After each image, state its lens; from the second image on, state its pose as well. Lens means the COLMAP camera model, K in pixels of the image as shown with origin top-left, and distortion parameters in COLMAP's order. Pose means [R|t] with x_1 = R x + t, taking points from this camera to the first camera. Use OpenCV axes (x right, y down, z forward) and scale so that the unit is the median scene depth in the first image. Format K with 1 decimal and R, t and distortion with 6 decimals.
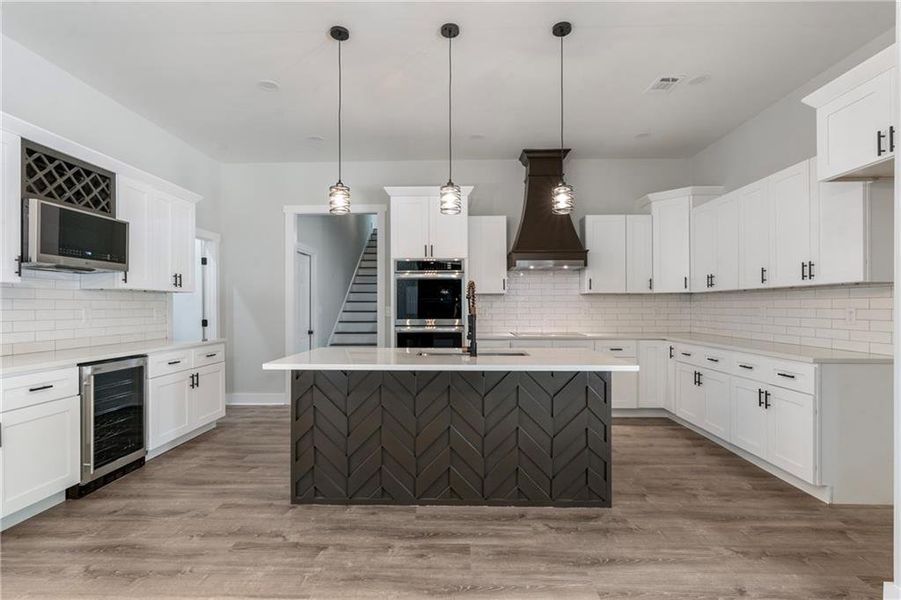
lens RADIAL K [[434.1, 0, 452.8], [0, 434.1, 304.6], [0, 0, 1]] dist [-0.003924, 0.000432]
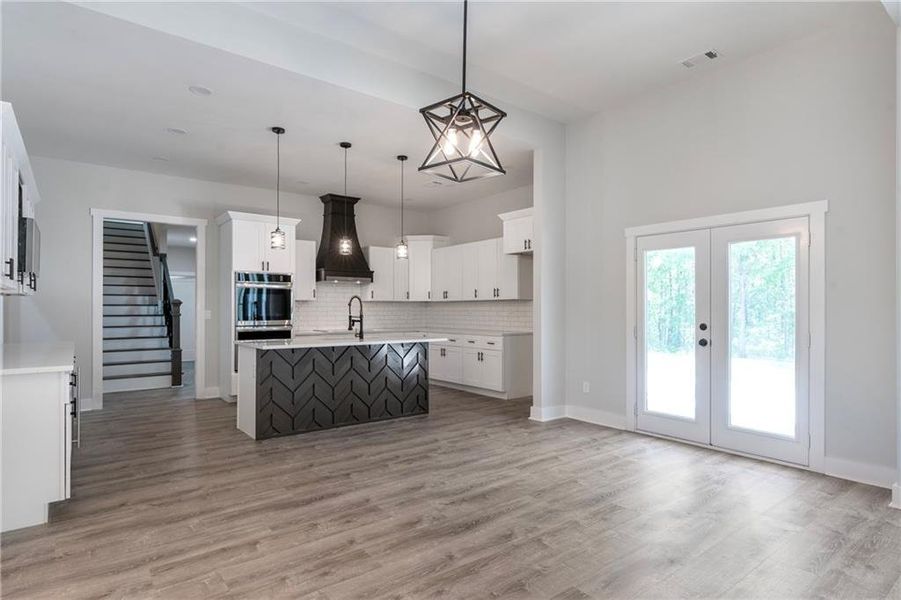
lens RADIAL K [[480.0, 0, 437.7], [0, 480.0, 305.4], [0, 0, 1]] dist [-0.001025, 0.000557]
pose [[0.789577, 0.005997, 0.613622, -0.741954], [-0.001867, 0.999971, -0.007370, -0.000984], [-0.613648, 0.004673, 0.789566, -0.582983]]
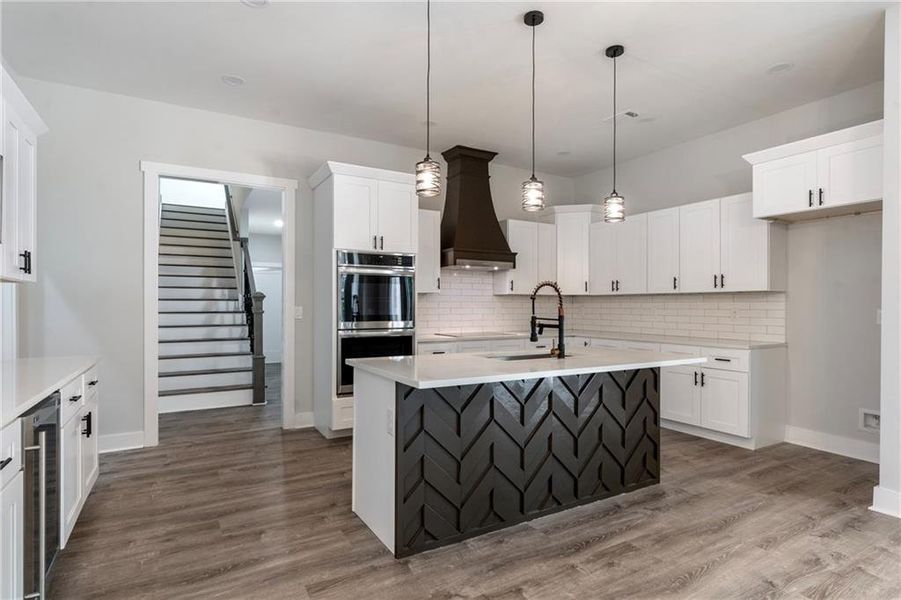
lens RADIAL K [[460.0, 0, 447.9], [0, 460.0, 306.2], [0, 0, 1]] dist [-0.003044, -0.000014]
pose [[0.856096, 0.003094, 0.516808, -0.594625], [-0.005012, 0.999985, 0.002316, 0.000732], [-0.516793, -0.004573, 0.856098, 0.201114]]
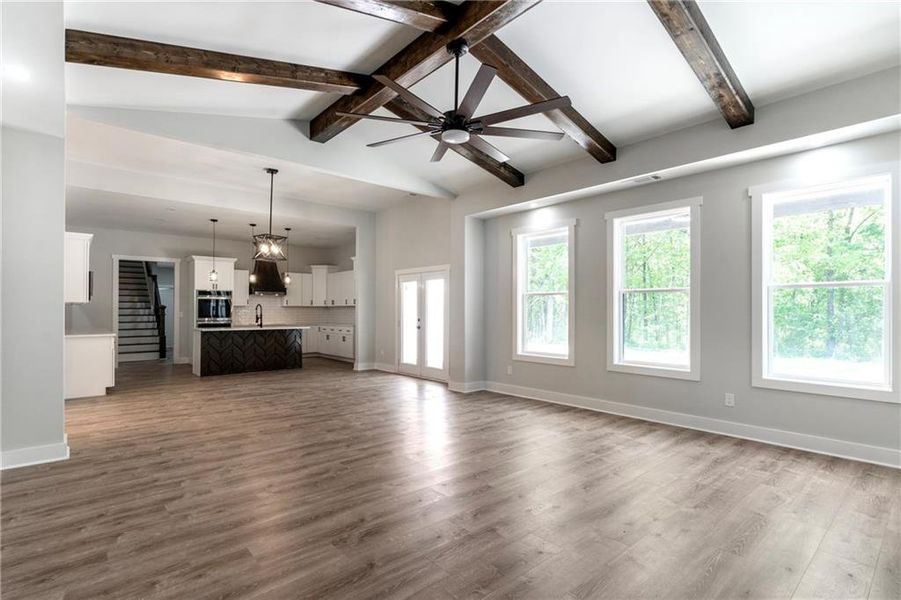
lens RADIAL K [[423.4, 0, 428.5], [0, 423.4, 308.0], [0, 0, 1]] dist [-0.000954, -0.000080]
pose [[0.757096, 0.007545, 0.653260, -0.905520], [-0.003310, 0.999965, -0.007714, -0.003136], [-0.653295, 0.003678, 0.757095, -1.853428]]
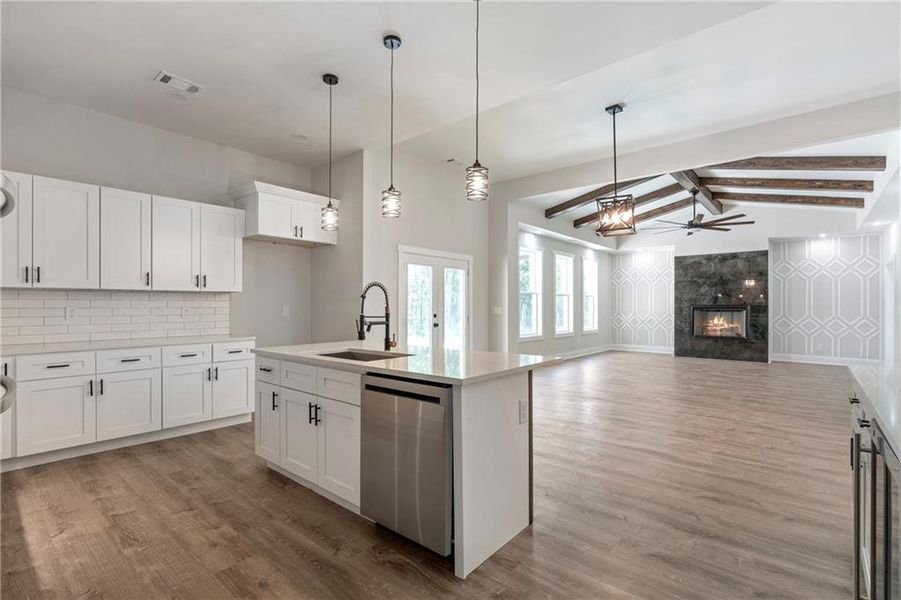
lens RADIAL K [[434.1, 0, 452.8], [0, 434.1, 304.6], [0, 0, 1]] dist [-0.003924, 0.000432]
pose [[-0.781112, 0.002405, 0.624387, -0.665141], [-0.000633, 0.999989, -0.004643, 0.005051], [-0.624391, -0.004022, -0.781102, 1.491538]]
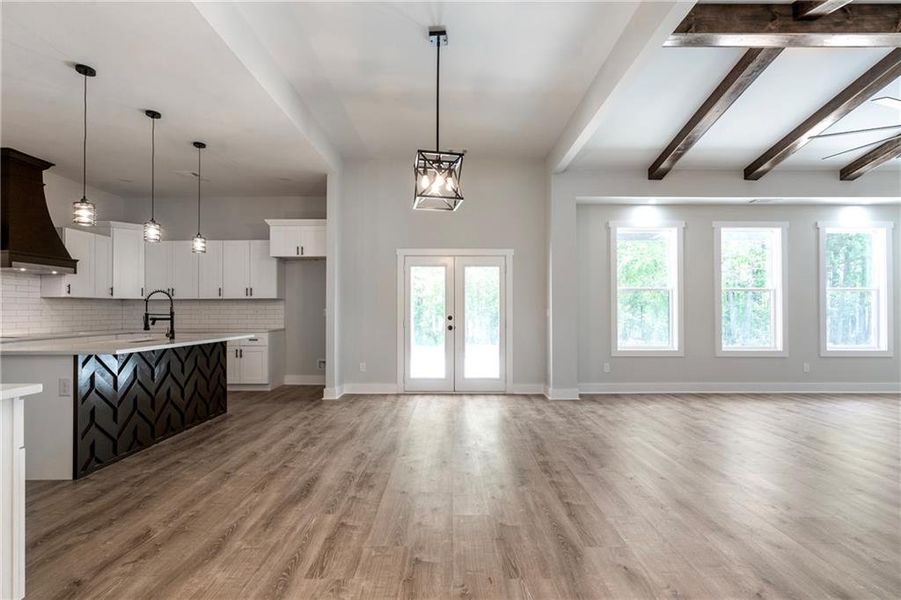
lens RADIAL K [[427.5, 0, 441.1], [0, 427.5, 306.3], [0, 0, 1]] dist [-0.004607, 0.000352]
pose [[-0.000574, 0.012650, 0.999920, -1.220162], [0.000826, 0.999920, -0.012649, 0.019456], [-0.999999, 0.000819, -0.000585, 0.043533]]
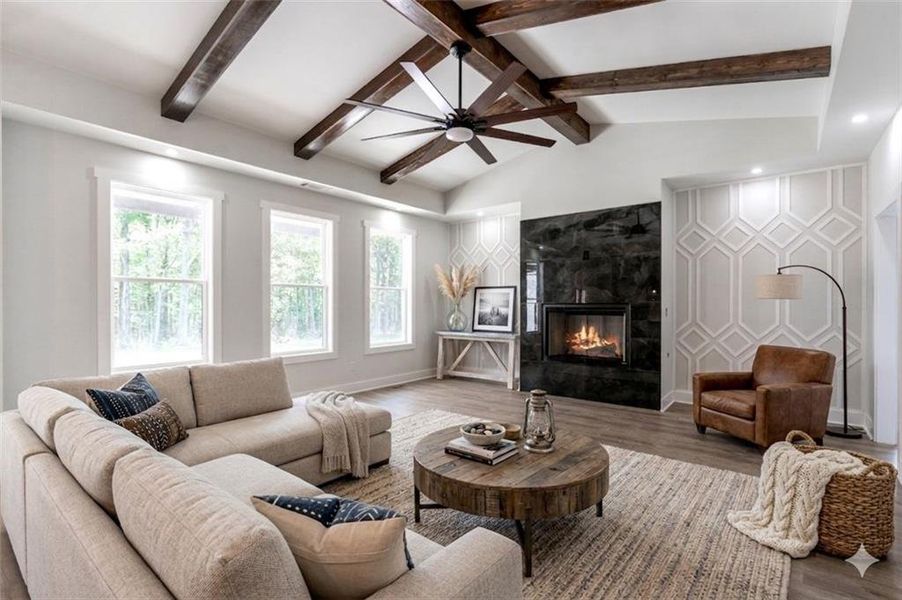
lens RADIAL K [[430.3, 0, 466.9], [0, 430.3, 303.2], [0, 0, 1]] dist [0.006524, 0.000484]
pose [[-0.803123, -0.001622, 0.595810, -0.860711], [0.000522, 0.999994, 0.003427, -0.014291], [-0.595812, 0.003064, -0.803118, -0.345165]]
